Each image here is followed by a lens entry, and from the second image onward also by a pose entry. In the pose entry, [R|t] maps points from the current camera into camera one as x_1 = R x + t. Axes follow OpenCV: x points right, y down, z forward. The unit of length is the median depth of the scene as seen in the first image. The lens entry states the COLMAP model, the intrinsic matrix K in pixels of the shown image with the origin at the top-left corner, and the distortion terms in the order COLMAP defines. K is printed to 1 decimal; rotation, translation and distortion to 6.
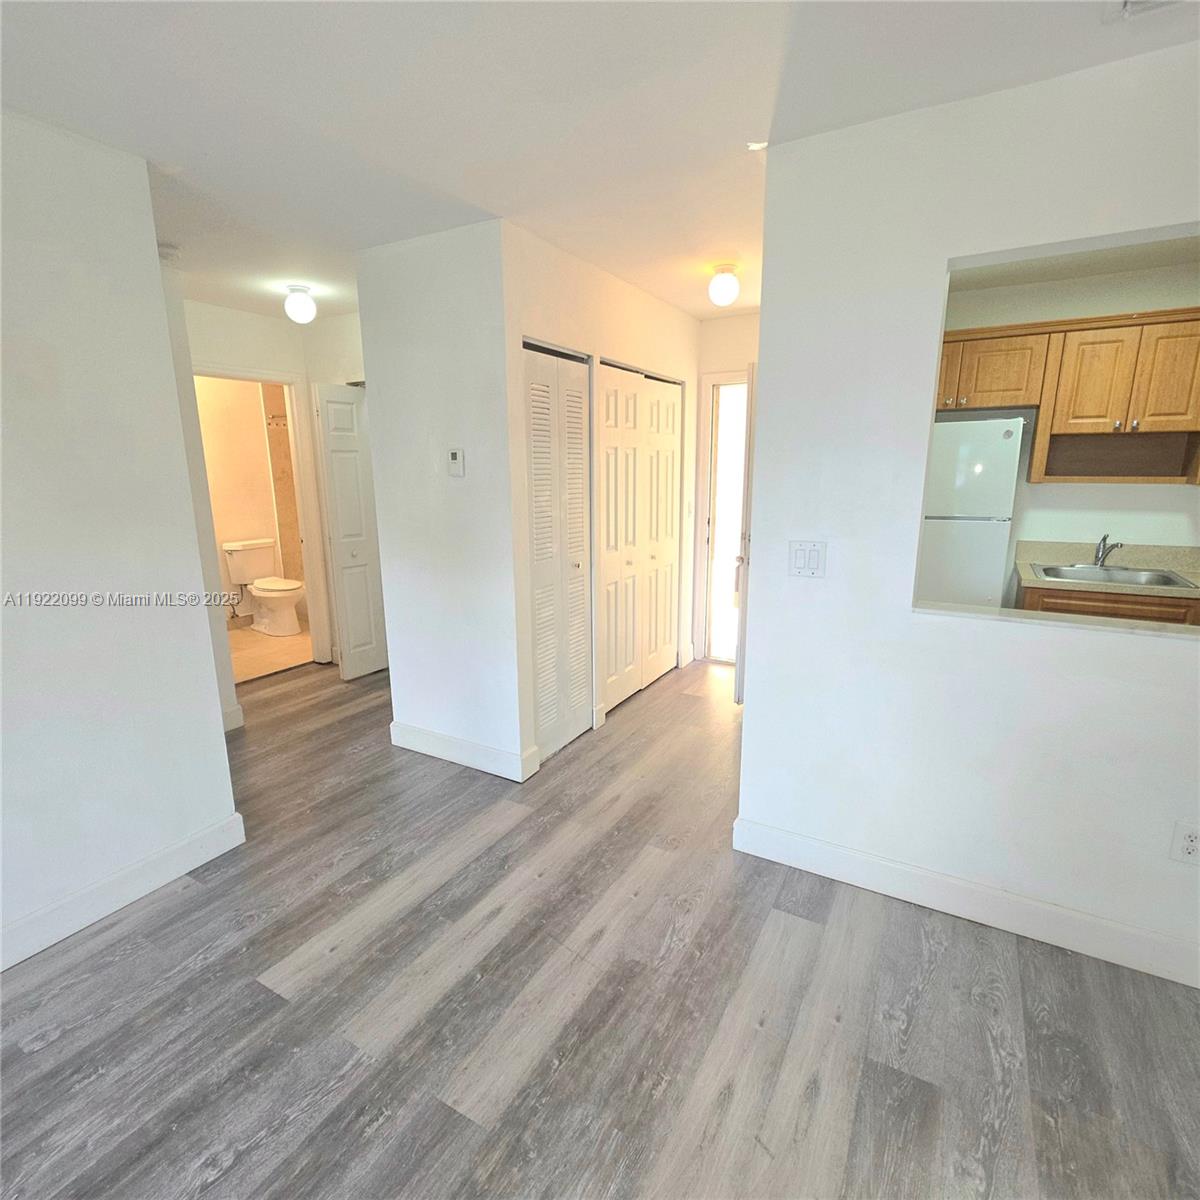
lens RADIAL K [[642.2, 0, 592.3], [0, 642.2, 604.0], [0, 0, 1]] dist [0.002262, 0.000701]
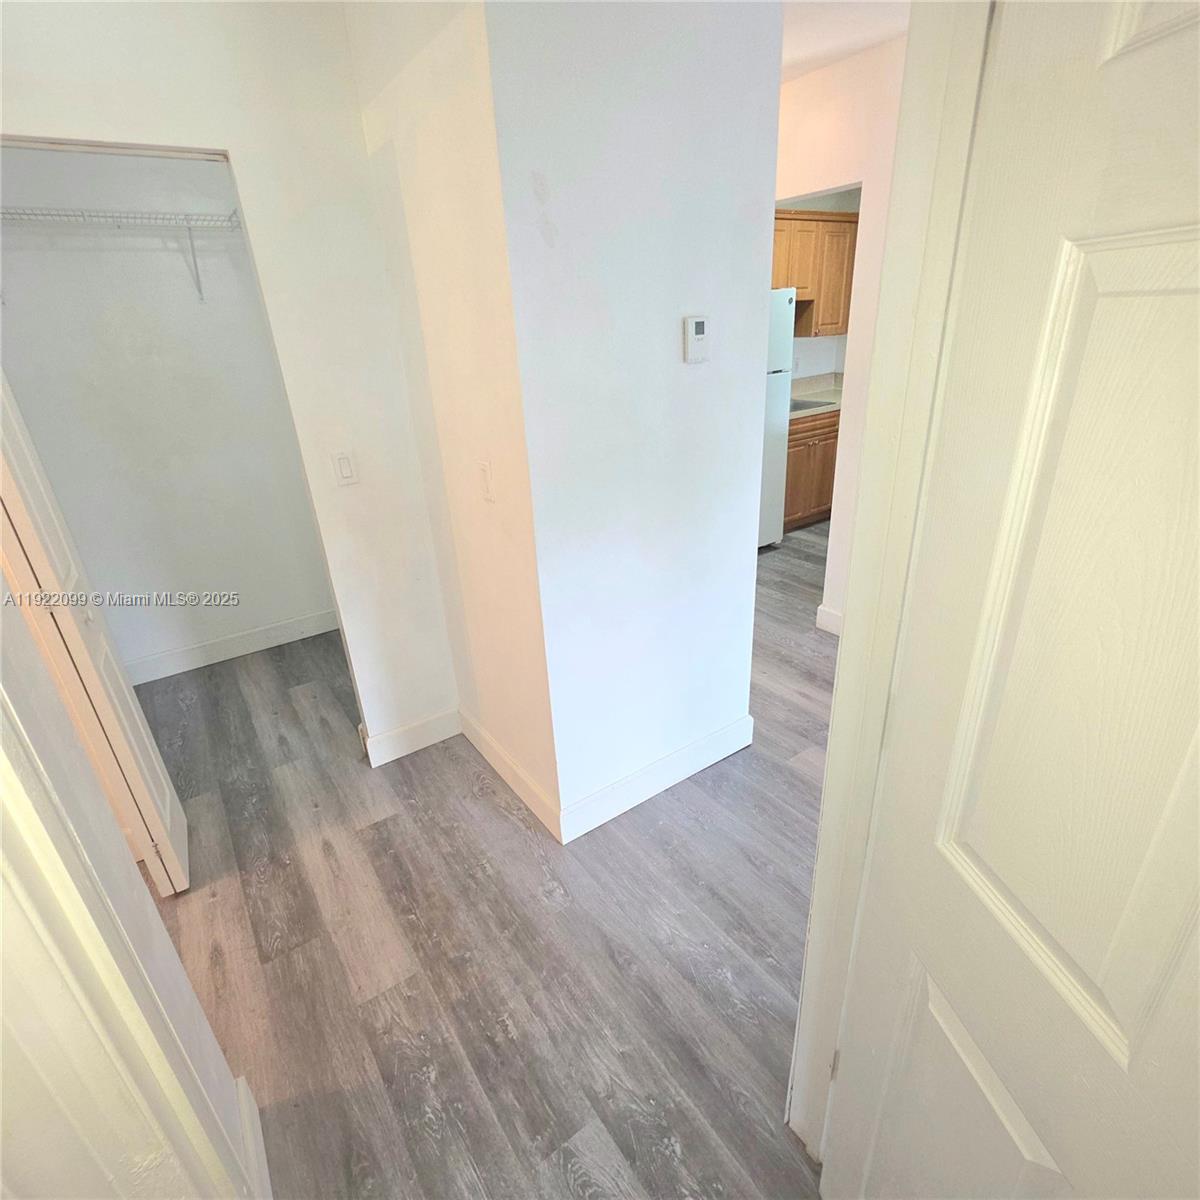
lens RADIAL K [[642.2, 0, 592.3], [0, 642.2, 604.0], [0, 0, 1]] dist [0.002262, 0.000701]
pose [[0.423951, -0.377260, 0.823371, -0.438402], [0.248039, 0.922720, 0.295066, -0.098086], [-0.871058, 0.079134, 0.484763, 0.414374]]
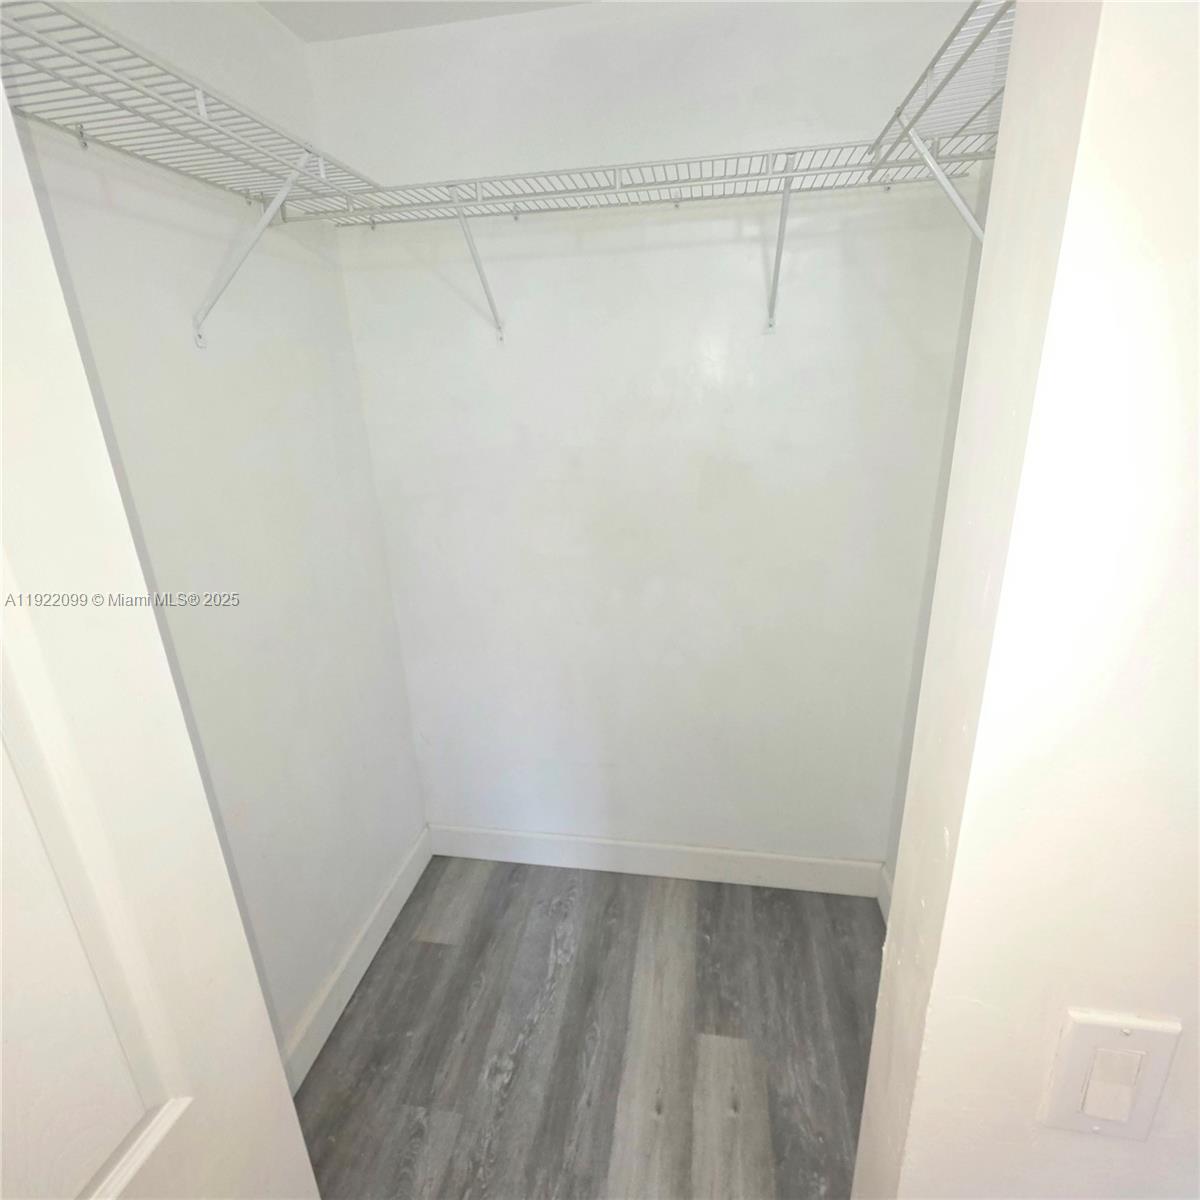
lens RADIAL K [[642.2, 0, 592.3], [0, 642.2, 604.0], [0, 0, 1]] dist [0.002262, 0.000701]
pose [[0.935280, -0.144783, 0.322938, -0.236816], [0.108662, 0.985894, 0.127305, -0.172427], [-0.336814, -0.083975, 0.937819, 0.667842]]
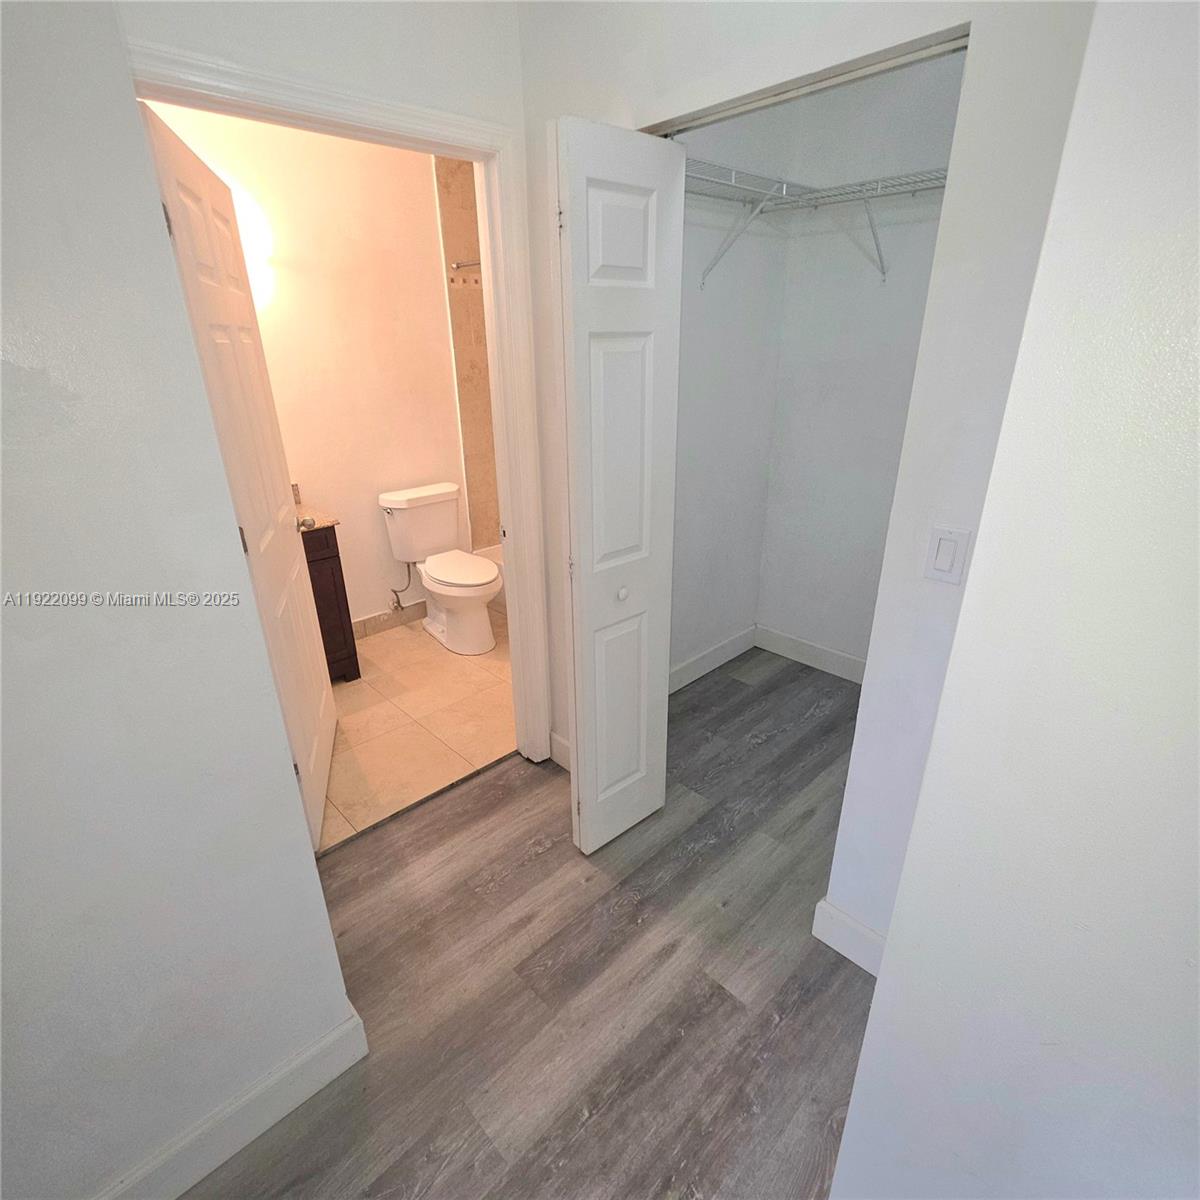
lens RADIAL K [[642.2, 0, 592.3], [0, 642.2, 604.0], [0, 0, 1]] dist [0.002262, 0.000701]
pose [[0.962118, 0.098142, -0.254357, -0.219515], [-0.050603, 0.981034, 0.187114, -0.115811], [0.267897, -0.167155, 0.948837, 0.465238]]
